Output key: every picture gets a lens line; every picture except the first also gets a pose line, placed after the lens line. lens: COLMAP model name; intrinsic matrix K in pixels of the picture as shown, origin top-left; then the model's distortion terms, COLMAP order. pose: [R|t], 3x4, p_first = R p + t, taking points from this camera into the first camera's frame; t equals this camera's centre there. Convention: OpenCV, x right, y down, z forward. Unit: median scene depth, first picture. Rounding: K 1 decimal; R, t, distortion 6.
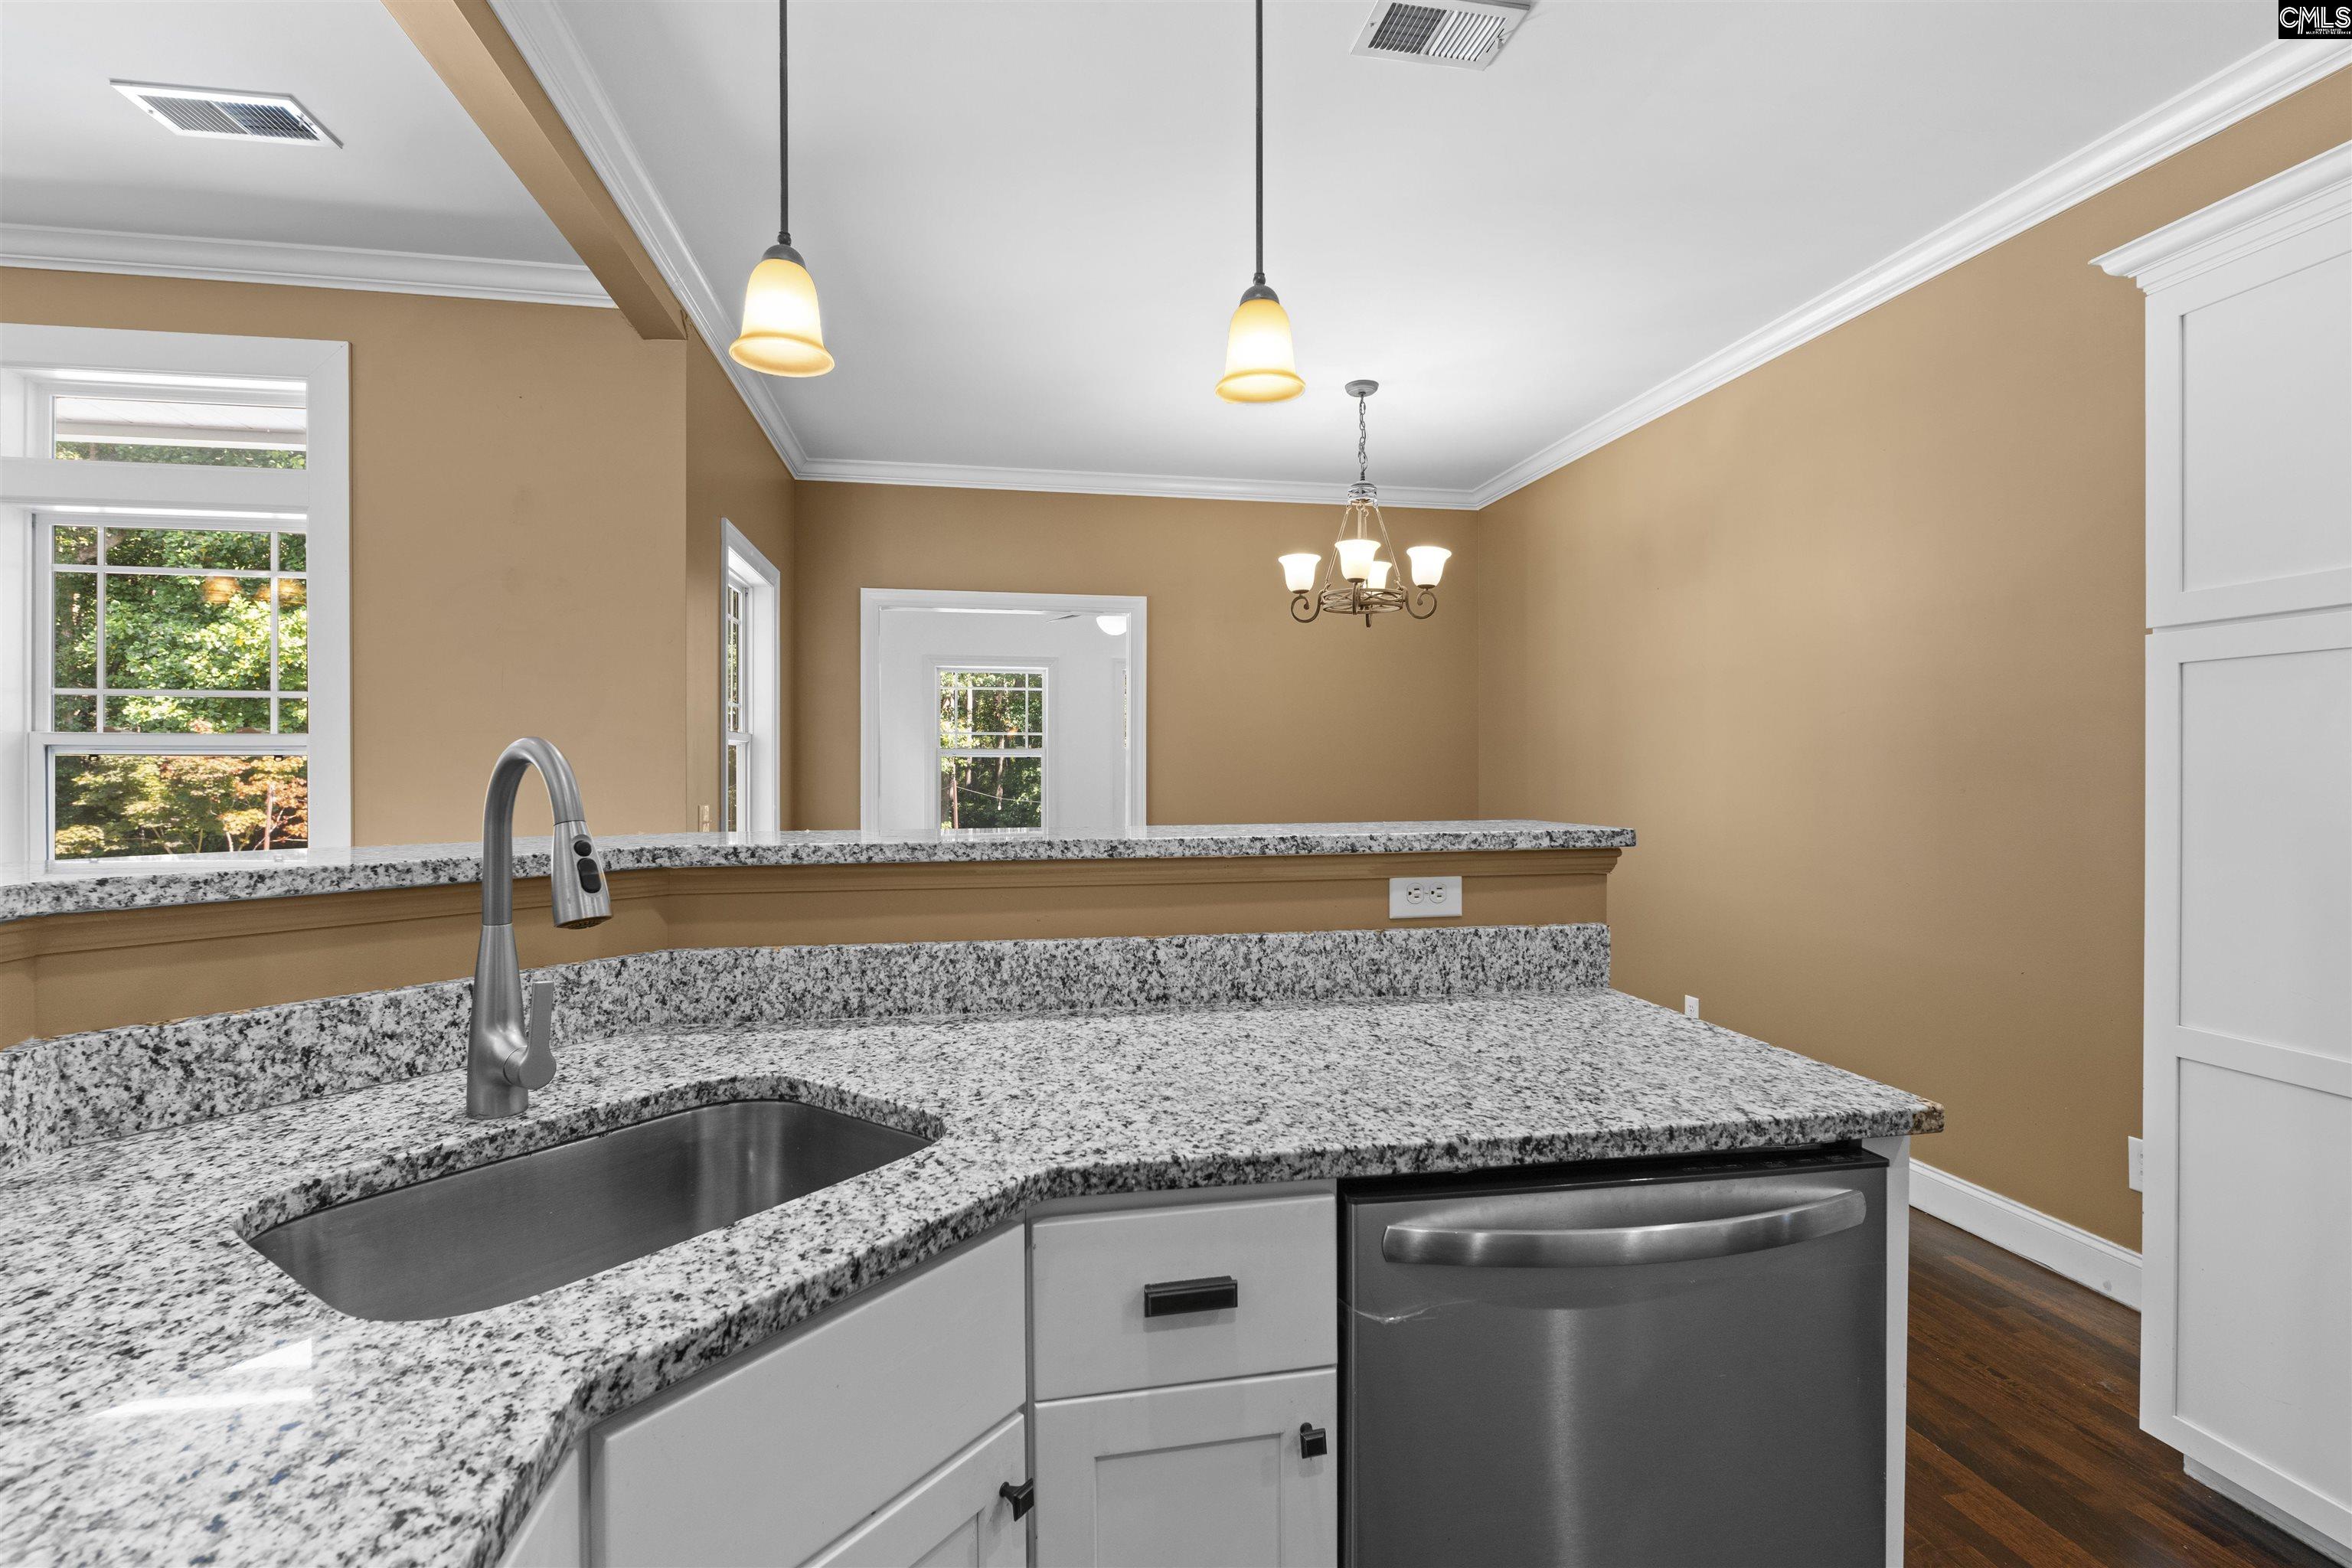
lens RADIAL K [[1084.9, 0, 1176.2], [0, 1084.9, 777.6], [0, 0, 1]] dist [-0.011753, 0.002675]
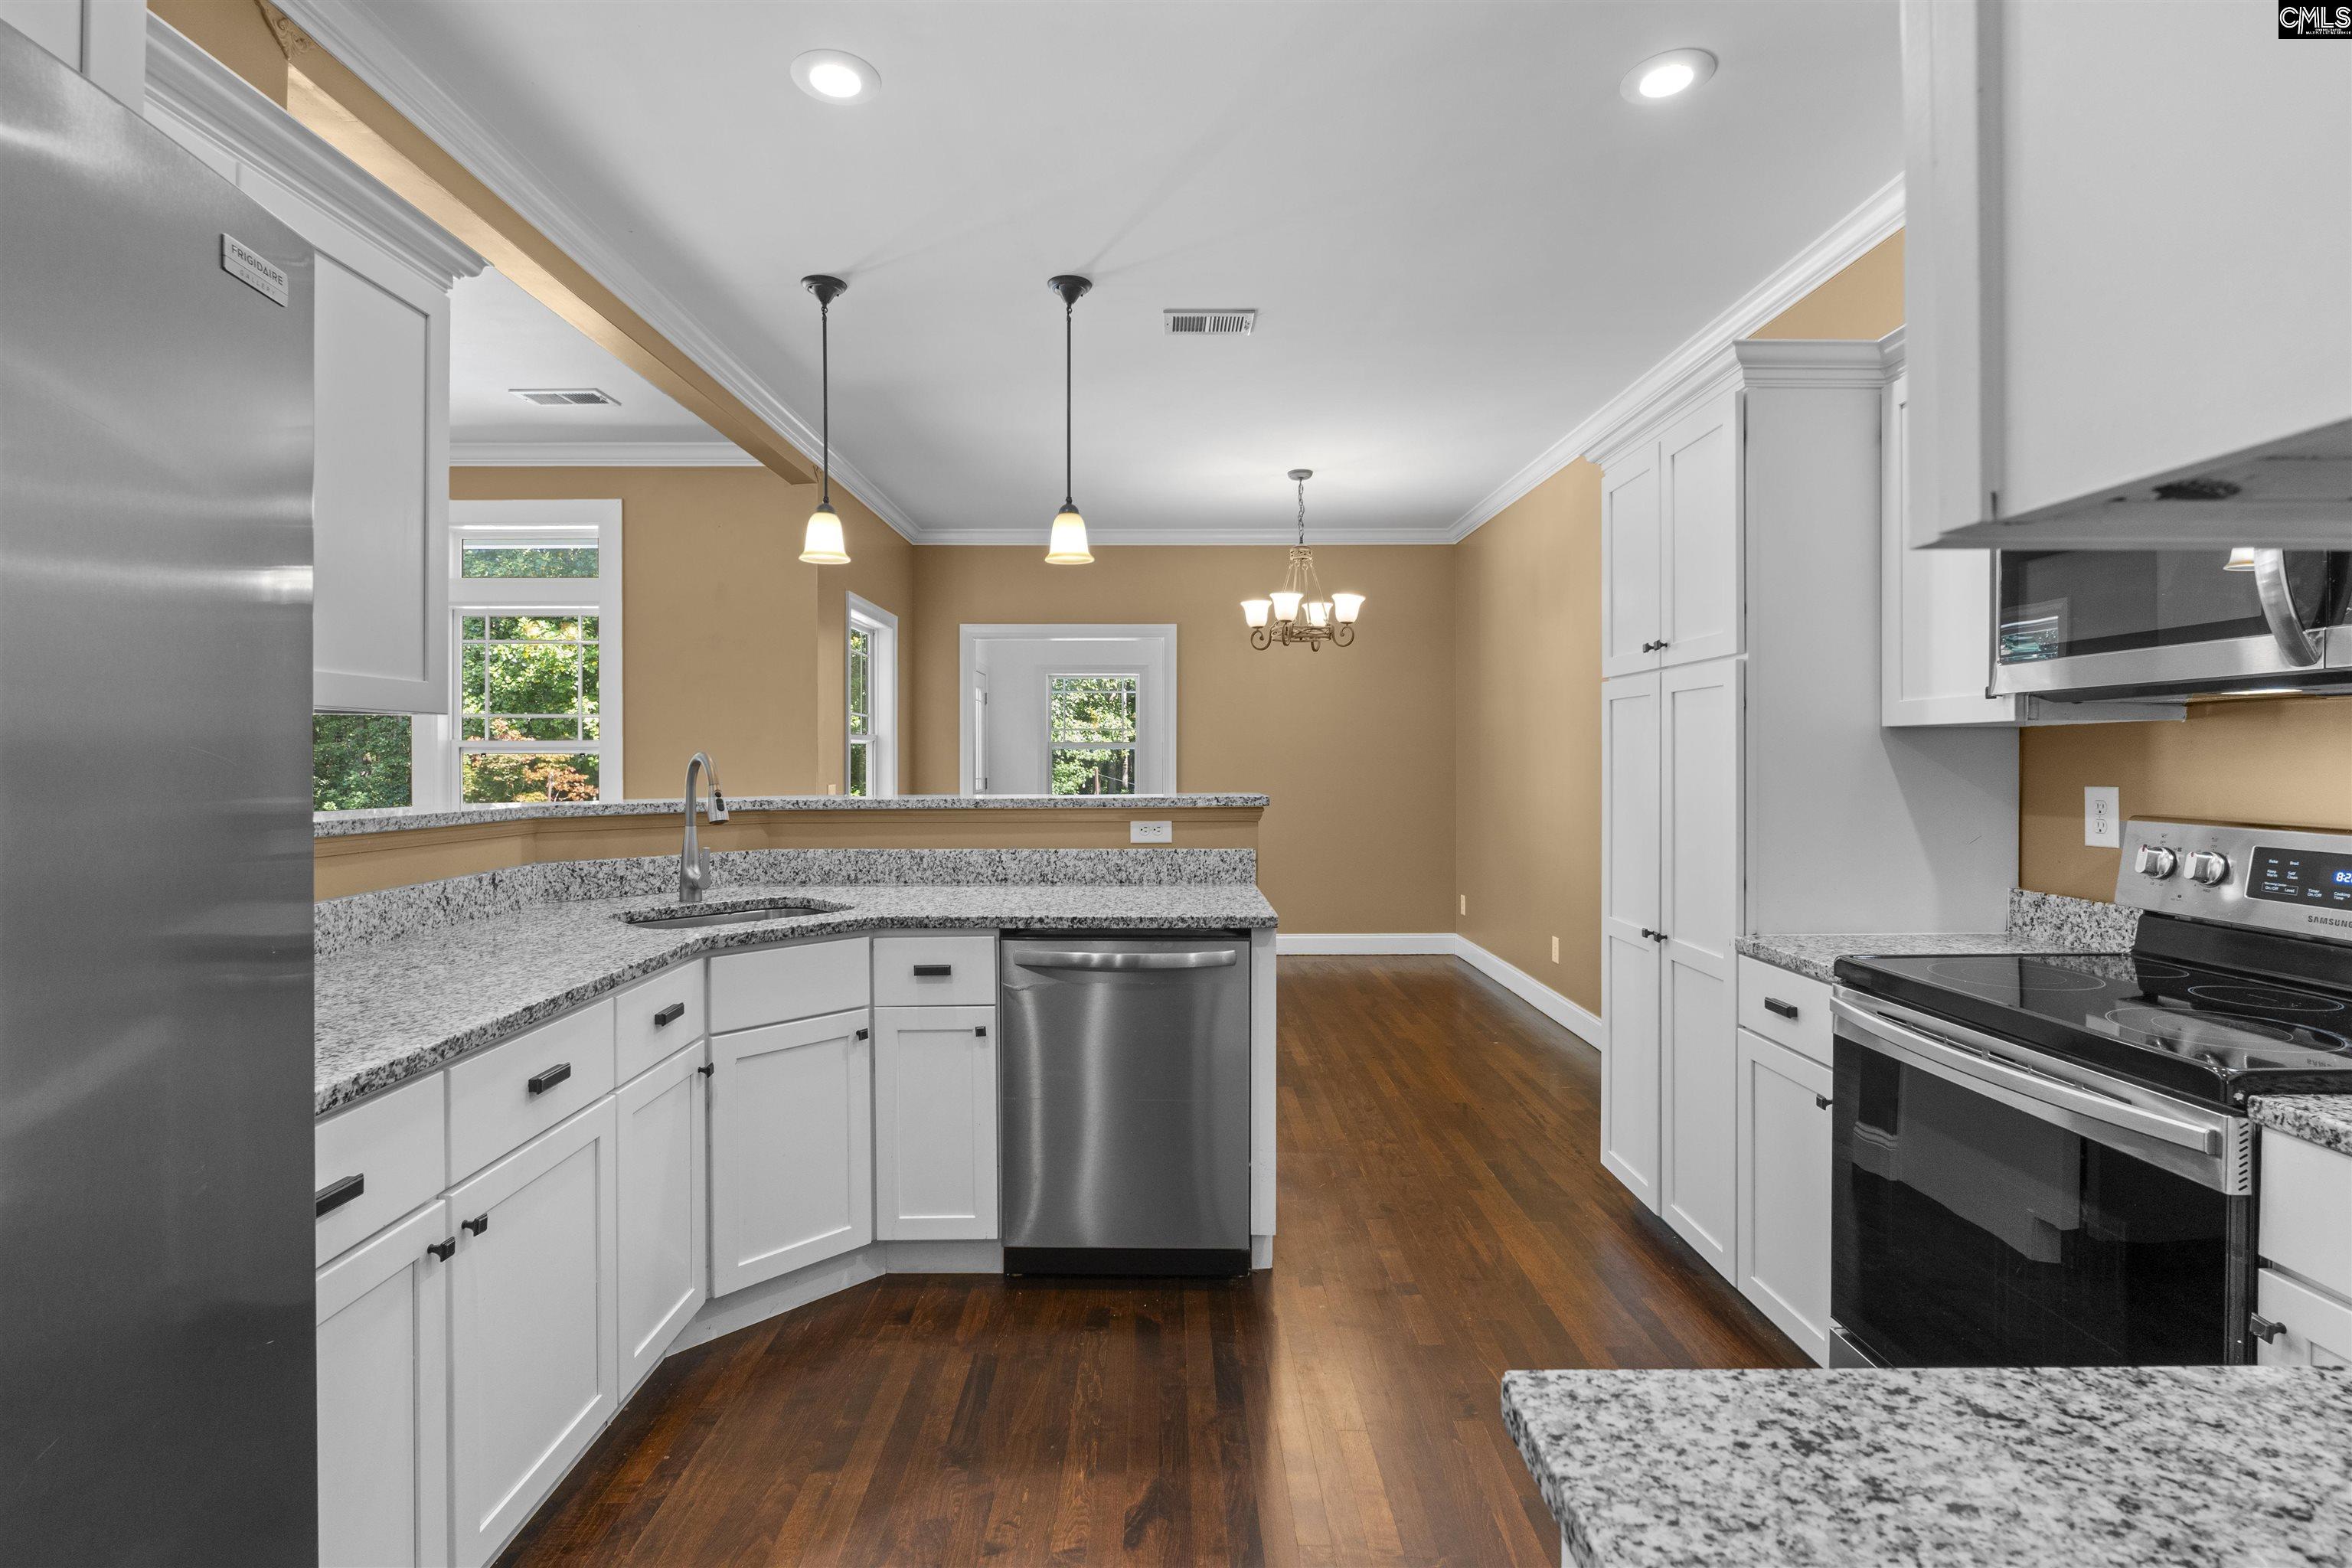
lens RADIAL K [[1084.9, 0, 1158.6], [0, 1084.9, 768.6], [0, 0, 1]] dist [-0.011753, 0.002675]
pose [[0.983911, 0.000722, -0.178660, 0.591258], [-0.000274, 0.999997, 0.002534, -0.003329], [0.178661, -0.002444, 0.983908, -0.850224]]
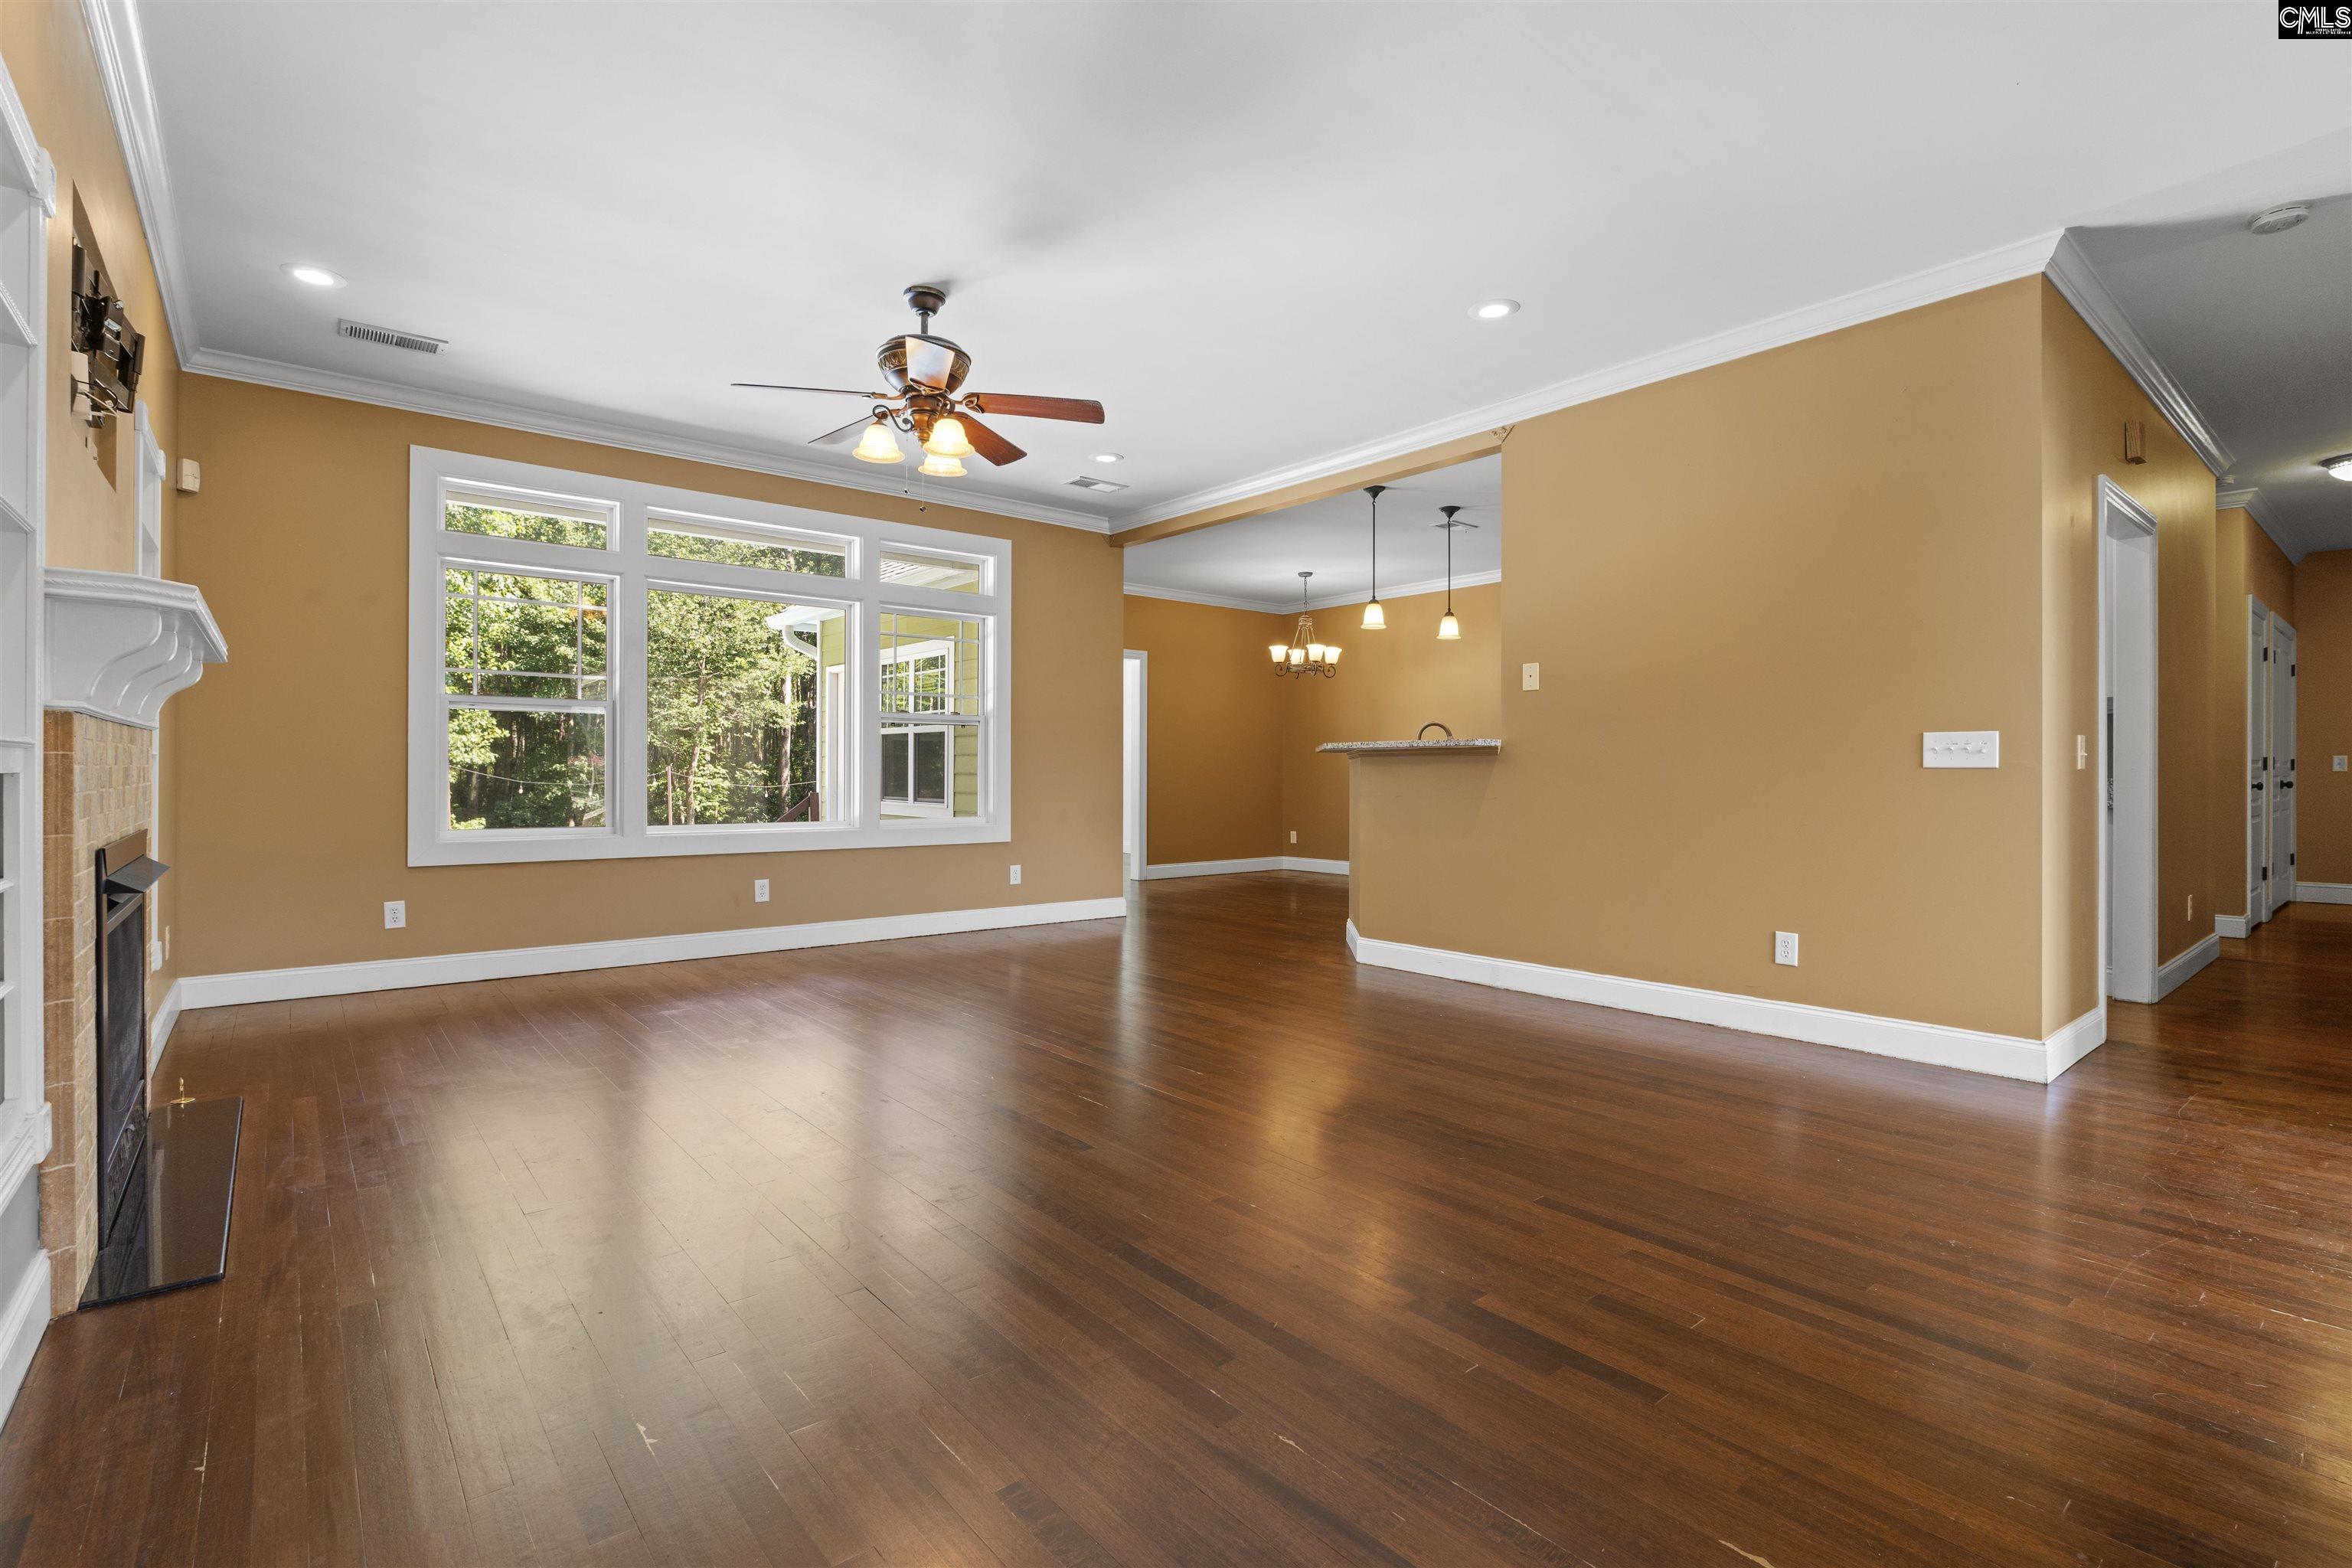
lens RADIAL K [[1084.9, 0, 1180.5], [0, 1084.9, 784.1], [0, 0, 1]] dist [-0.011753, 0.002675]
pose [[0.869591, -0.002133, 0.493767, -2.906457], [0.002433, 0.999997, 0.000035, 0.191427], [-0.493766, 0.001170, 0.869594, -2.081494]]
